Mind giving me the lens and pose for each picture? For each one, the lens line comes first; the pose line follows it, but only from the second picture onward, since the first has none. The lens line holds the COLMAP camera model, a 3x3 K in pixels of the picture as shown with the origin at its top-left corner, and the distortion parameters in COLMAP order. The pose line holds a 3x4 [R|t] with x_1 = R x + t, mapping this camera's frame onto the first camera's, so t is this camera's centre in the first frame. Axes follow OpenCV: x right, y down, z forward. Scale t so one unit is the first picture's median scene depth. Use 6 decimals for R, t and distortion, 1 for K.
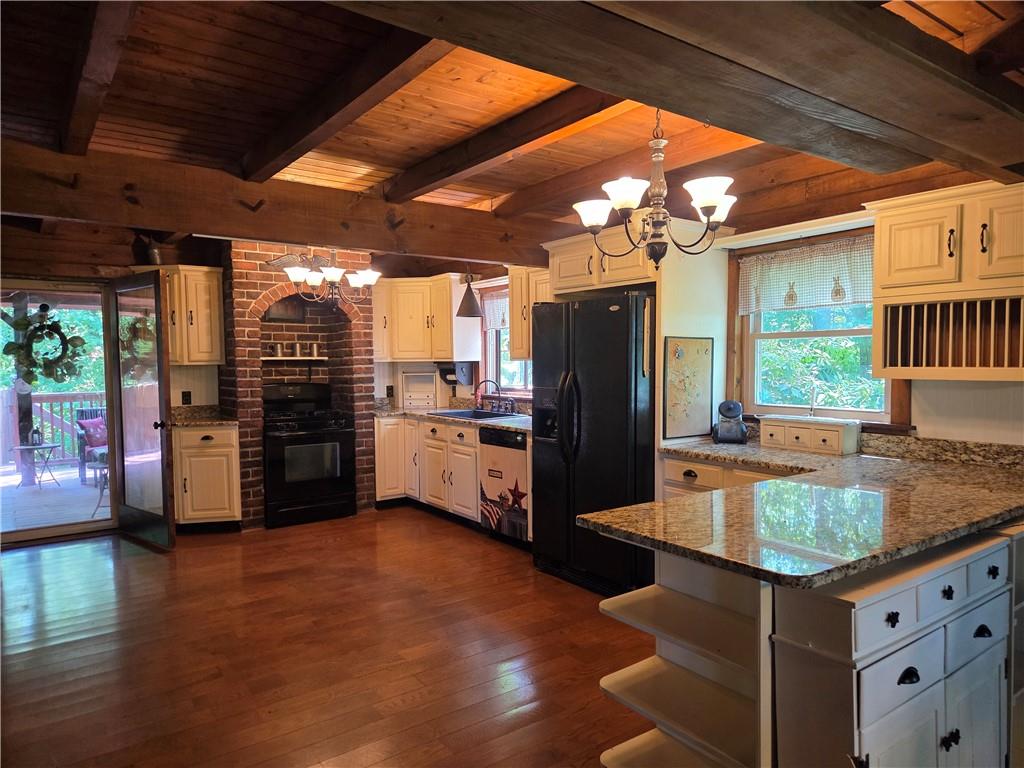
lens RADIAL K [[680.8, 0, 513.3], [0, 680.8, 386.7], [0, 0, 1]] dist [0.040066, -0.003703]
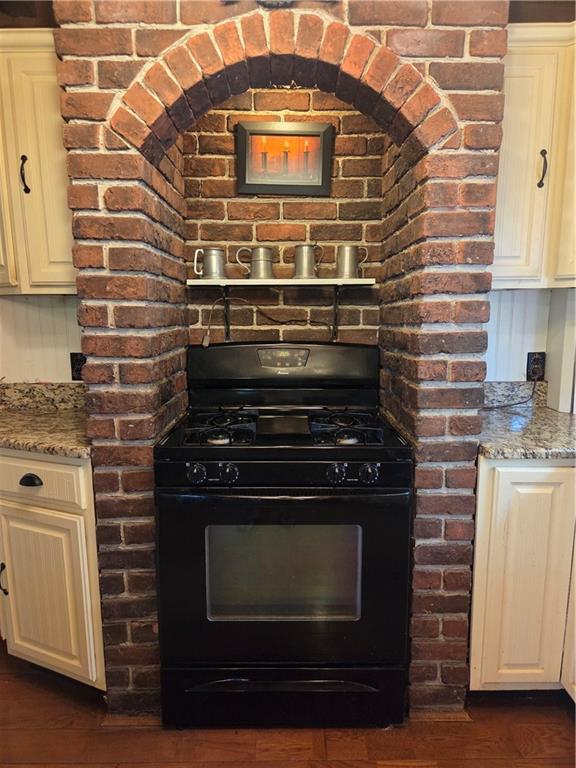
lens RADIAL K [[510.6, 0, 289.4], [0, 510.6, 397.2], [0, 0, 1]] dist [0.040066, -0.003703]
pose [[0.818647, 0.100630, -0.565412, -0.143193], [-0.024572, 0.989765, 0.140577, -0.016297], [0.573771, -0.101189, 0.812741, 0.757696]]
